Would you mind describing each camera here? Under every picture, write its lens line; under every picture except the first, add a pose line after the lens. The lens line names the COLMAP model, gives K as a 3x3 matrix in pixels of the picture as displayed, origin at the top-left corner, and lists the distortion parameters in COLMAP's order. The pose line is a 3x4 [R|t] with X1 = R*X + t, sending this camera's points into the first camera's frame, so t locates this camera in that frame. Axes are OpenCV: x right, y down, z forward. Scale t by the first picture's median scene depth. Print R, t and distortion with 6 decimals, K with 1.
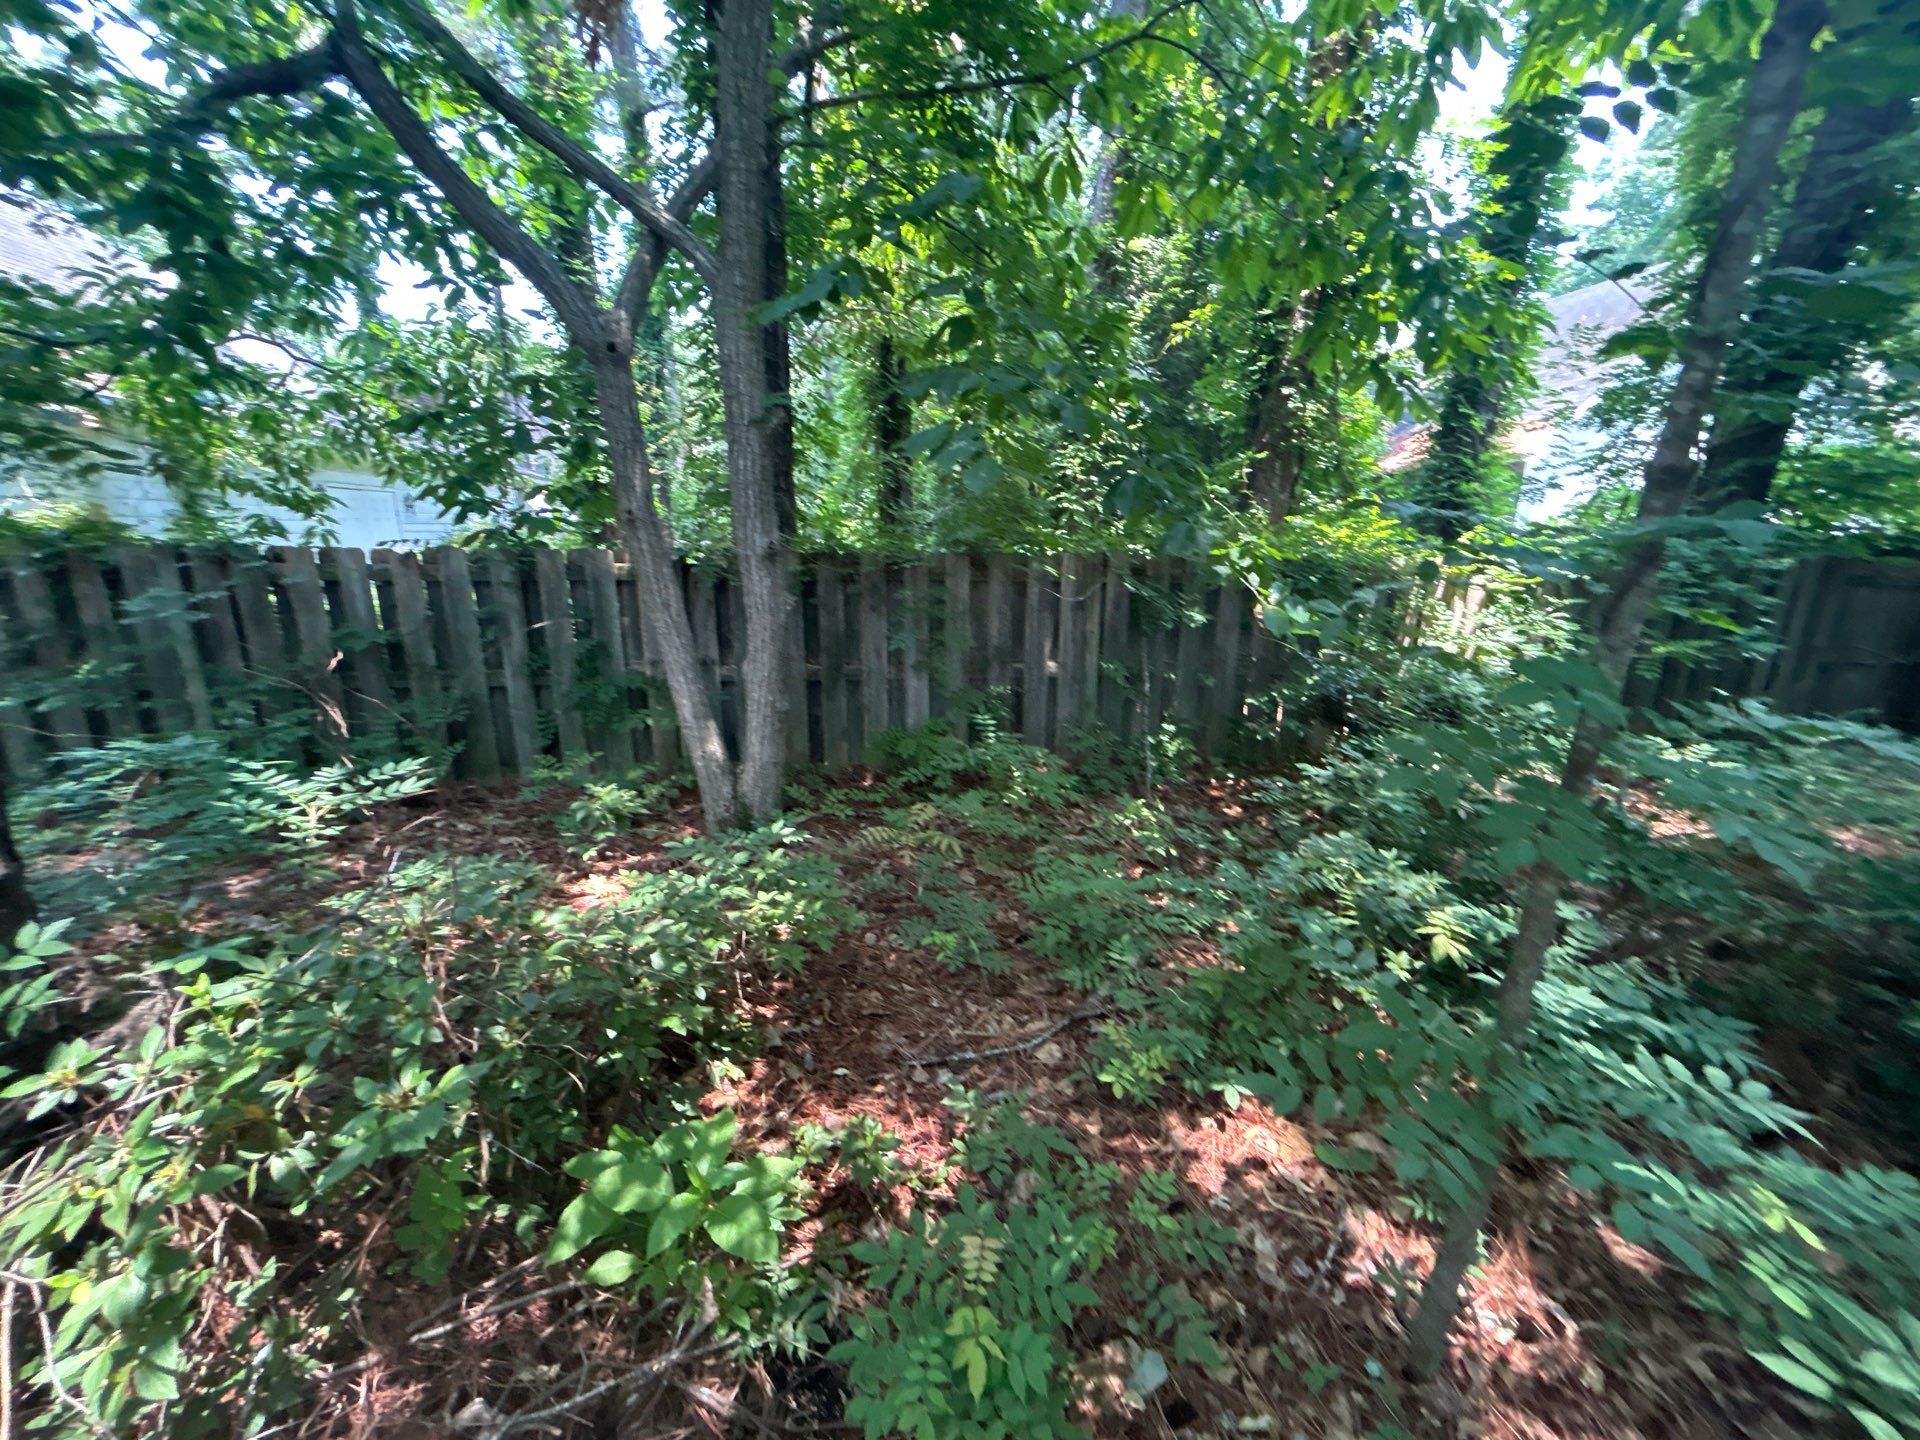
lens RADIAL K [[771.5, 0, 960.5], [0, 771.5, 716.9], [0, 0, 1]] dist [0.000340, 0.000211]
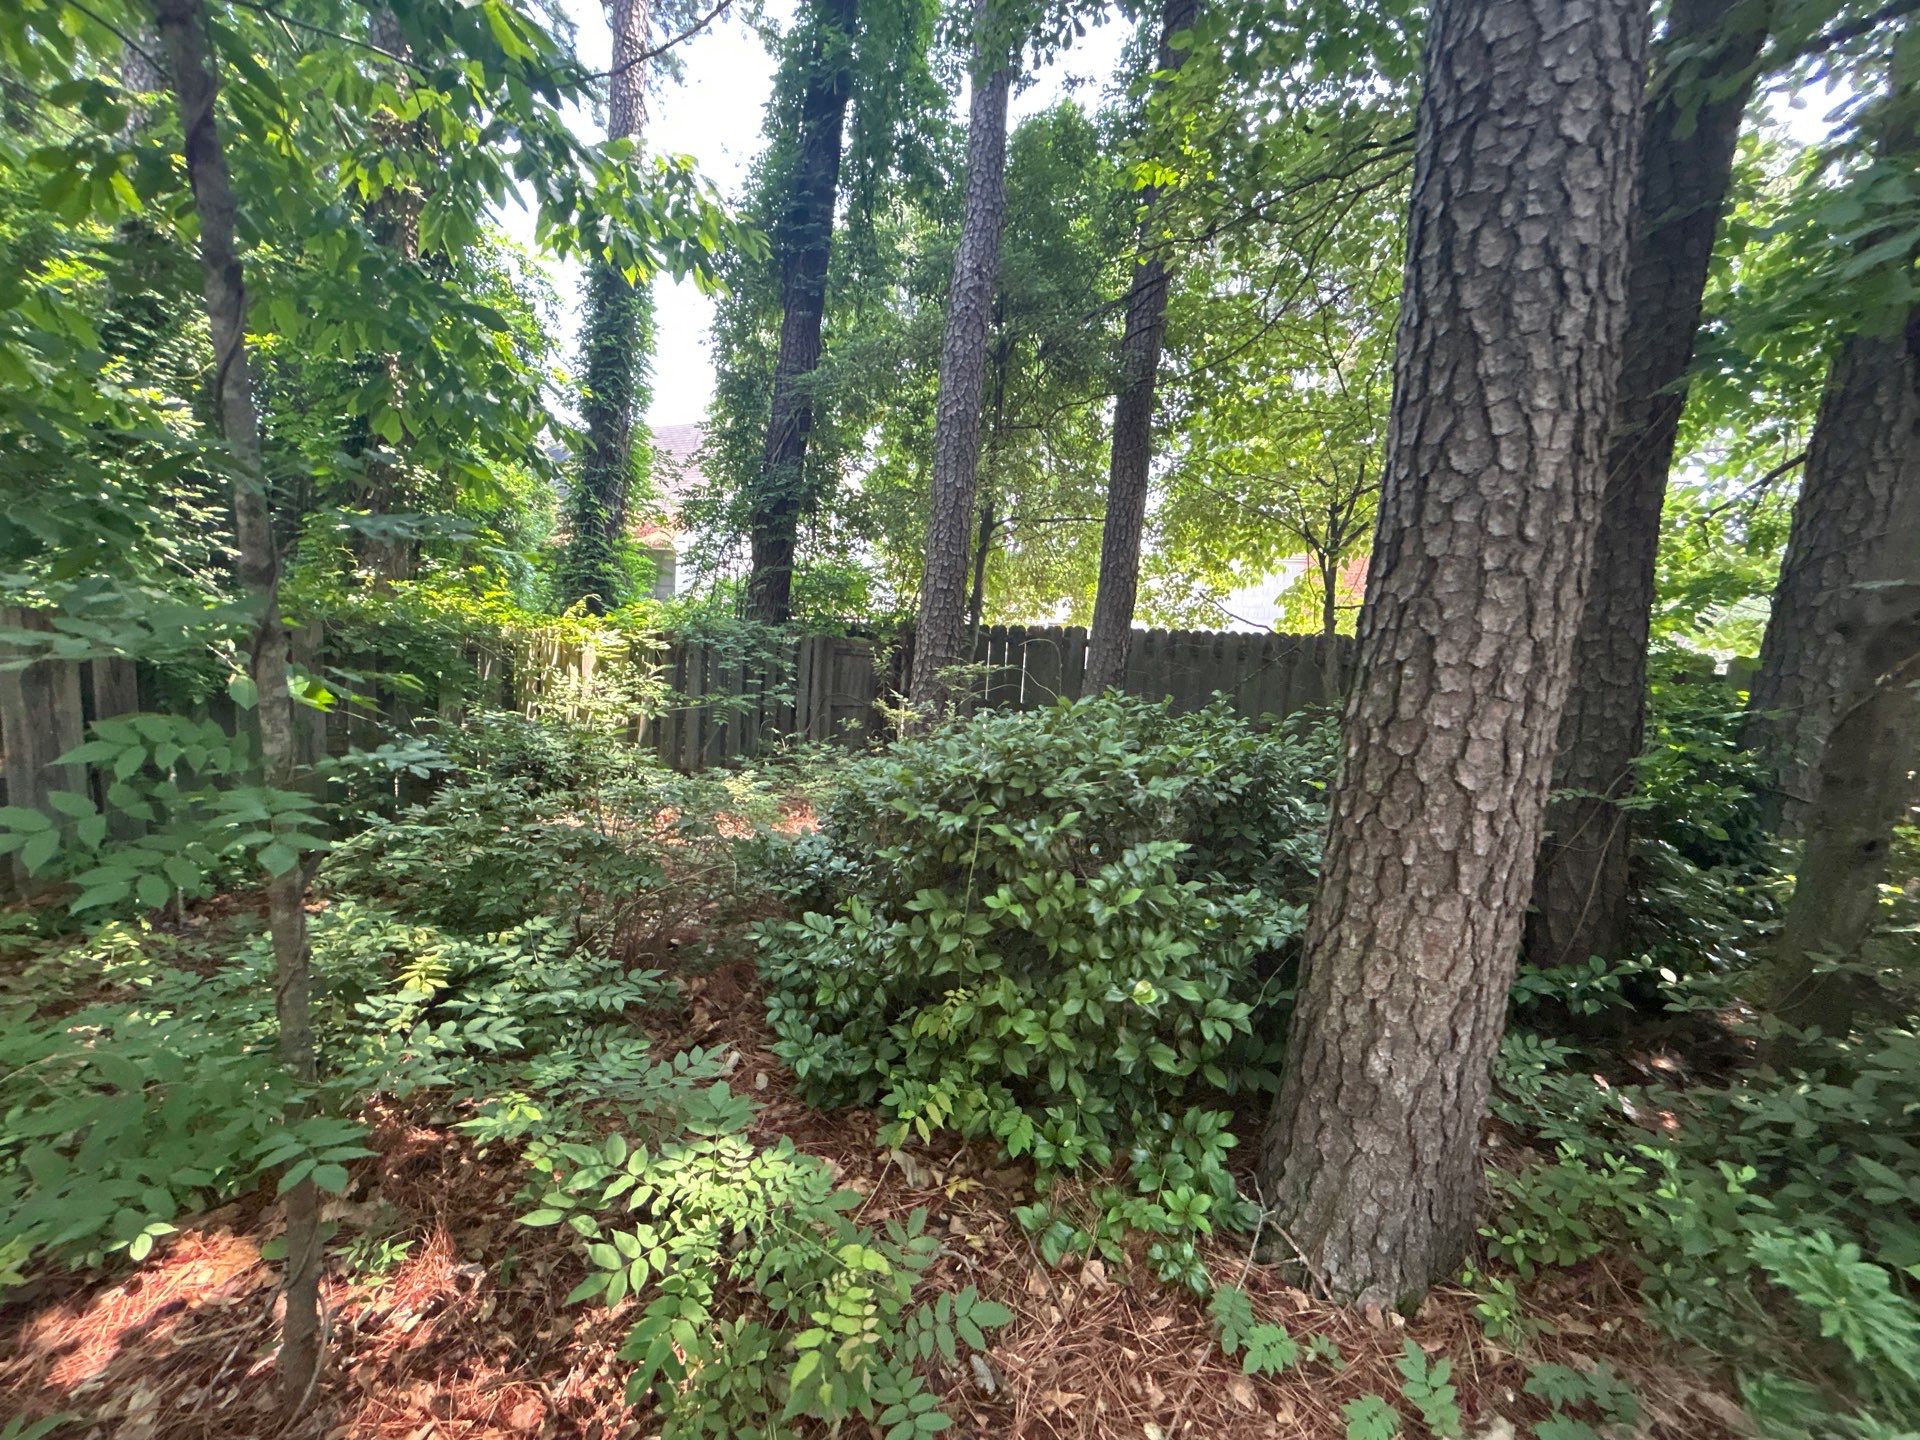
lens RADIAL K [[771.5, 0, 960.5], [0, 771.5, 716.9], [0, 0, 1]] dist [0.000340, 0.000211]
pose [[0.617802, -0.059596, 0.784072, 0.111844], [0.125039, 0.991882, -0.023131, 0.017437], [-0.776329, 0.112330, 0.620239, -0.121585]]
